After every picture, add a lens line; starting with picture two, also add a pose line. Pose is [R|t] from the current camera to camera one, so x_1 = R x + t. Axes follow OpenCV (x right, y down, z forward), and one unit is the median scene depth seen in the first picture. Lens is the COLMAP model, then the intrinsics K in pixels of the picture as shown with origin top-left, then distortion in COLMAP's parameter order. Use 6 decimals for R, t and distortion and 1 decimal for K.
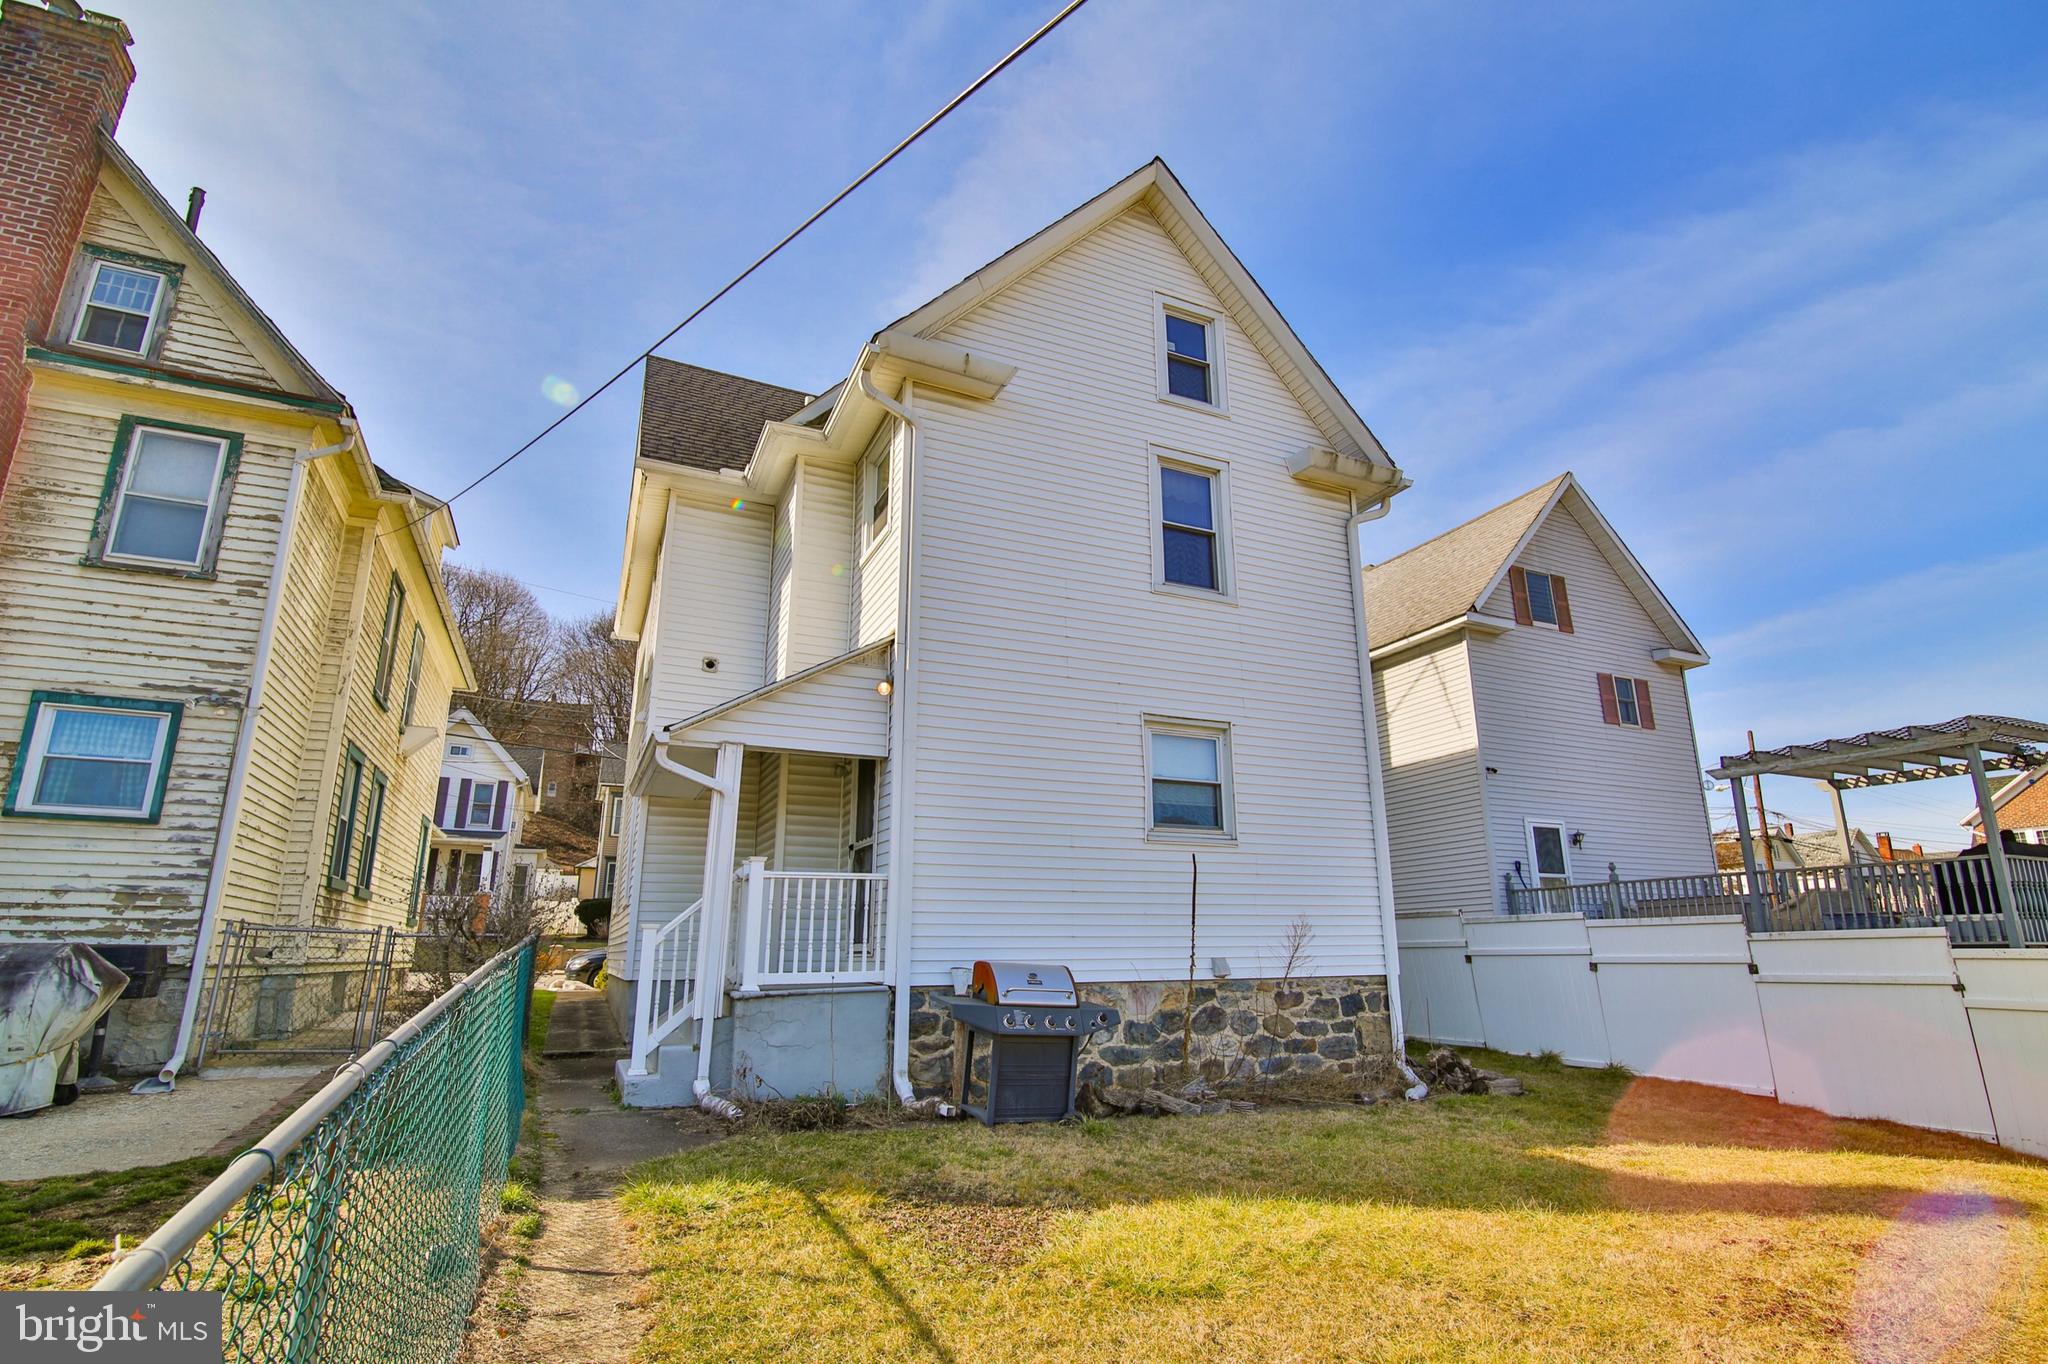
lens RADIAL K [[1031.4, 0, 1024.0], [0, 1031.4, 682.0], [0, 0, 1]] dist [-0.018848, -0.000097]
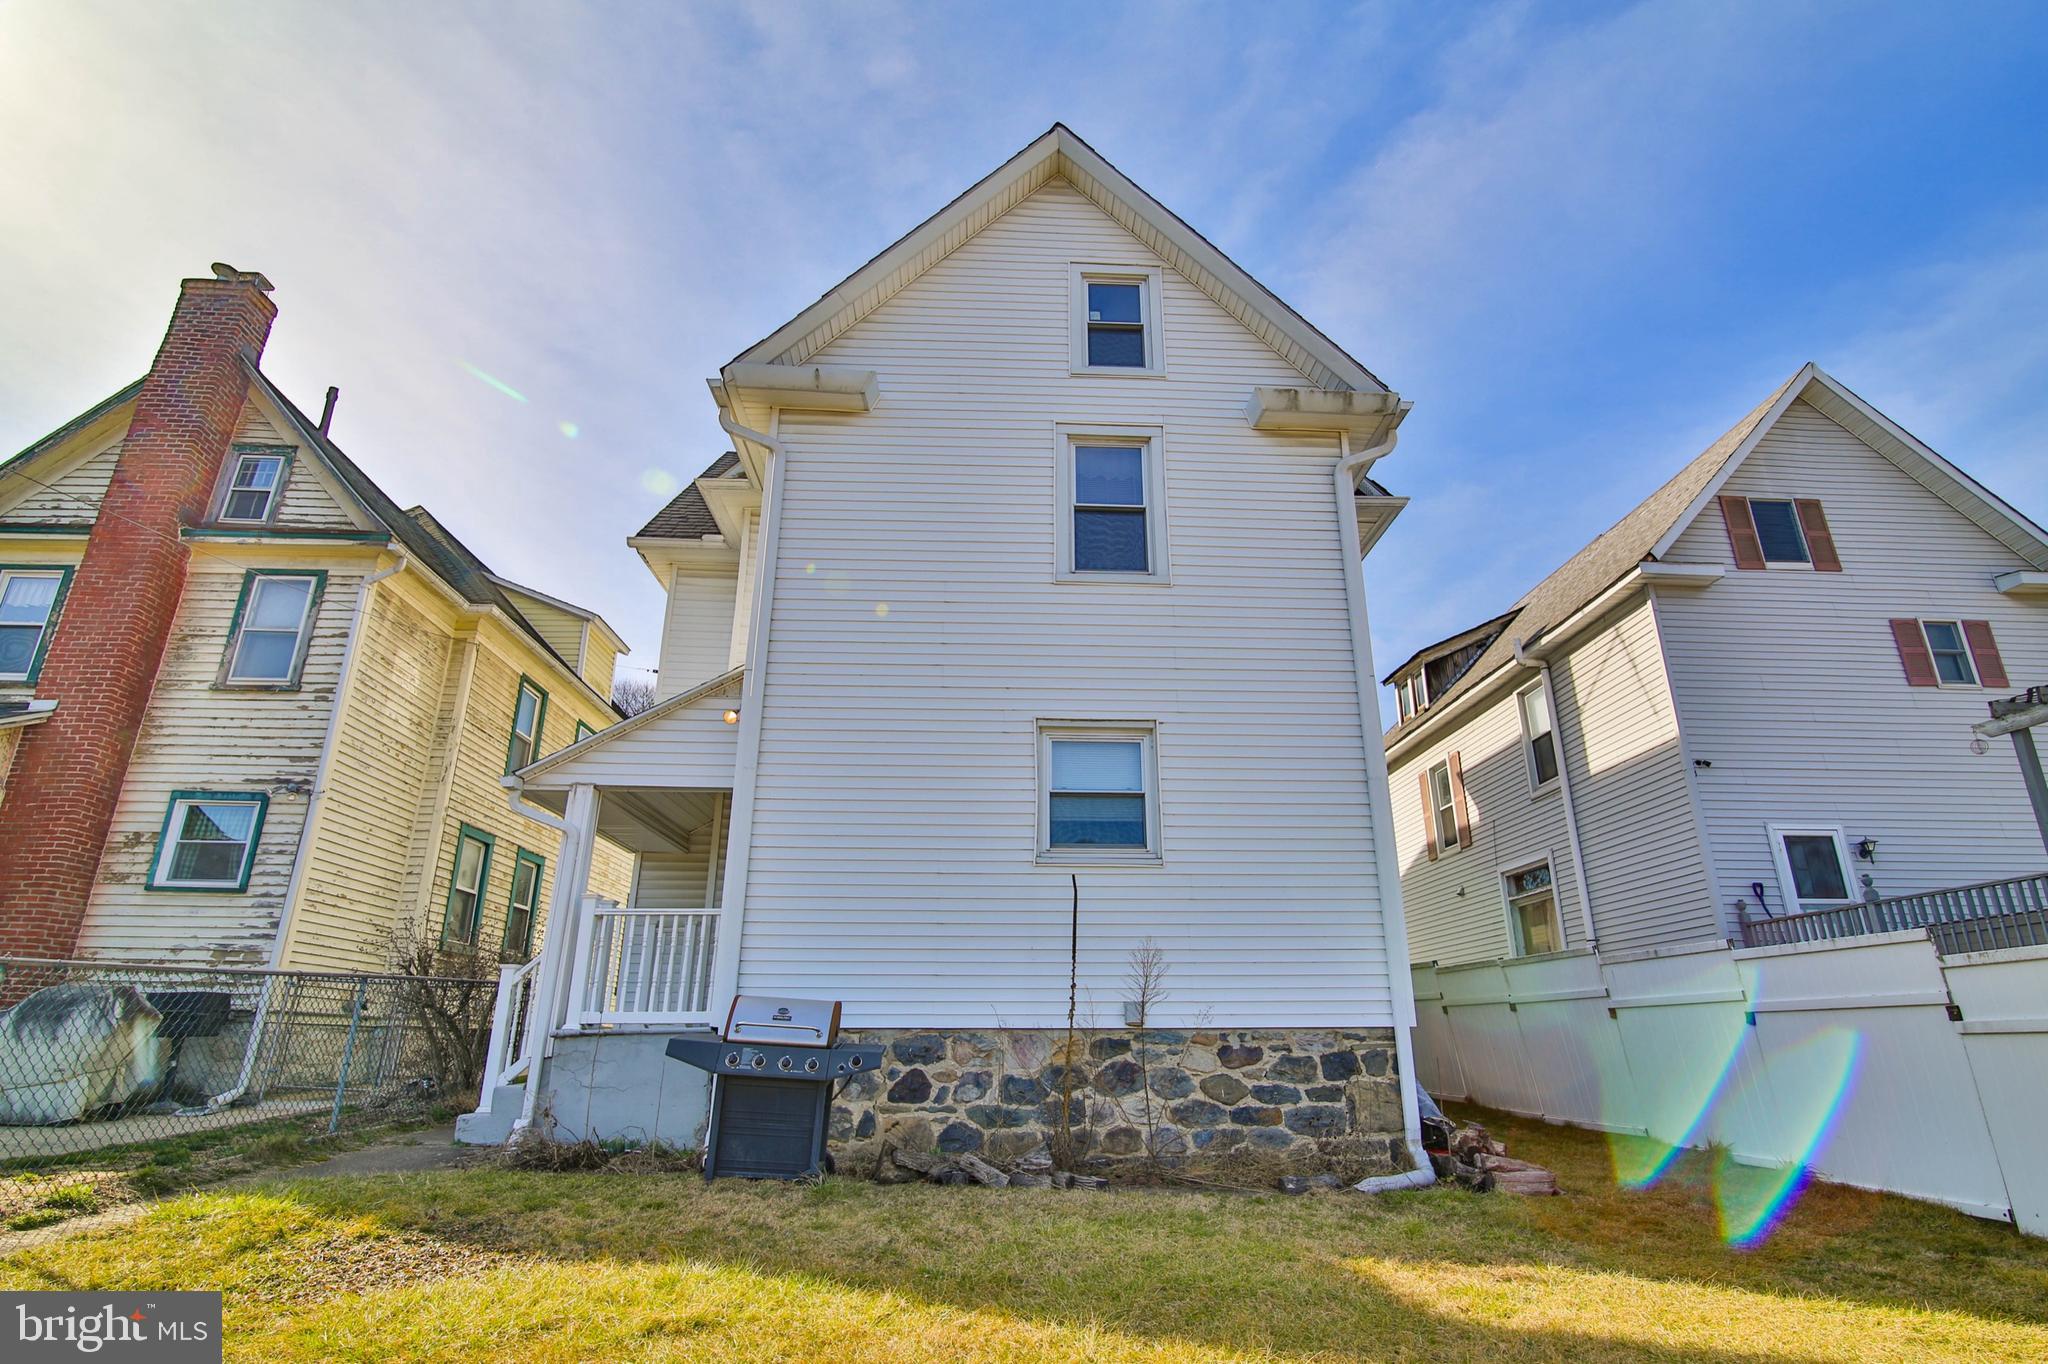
lens RADIAL K [[1031.4, 0, 1024.0], [0, 1031.4, 682.0], [0, 0, 1]] dist [-0.018848, -0.000097]
pose [[0.923173, -0.121312, -0.364741, 0.436724], [0.091789, 0.991015, -0.097286, 0.085240], [0.373265, 0.056332, 0.926013, 0.186974]]
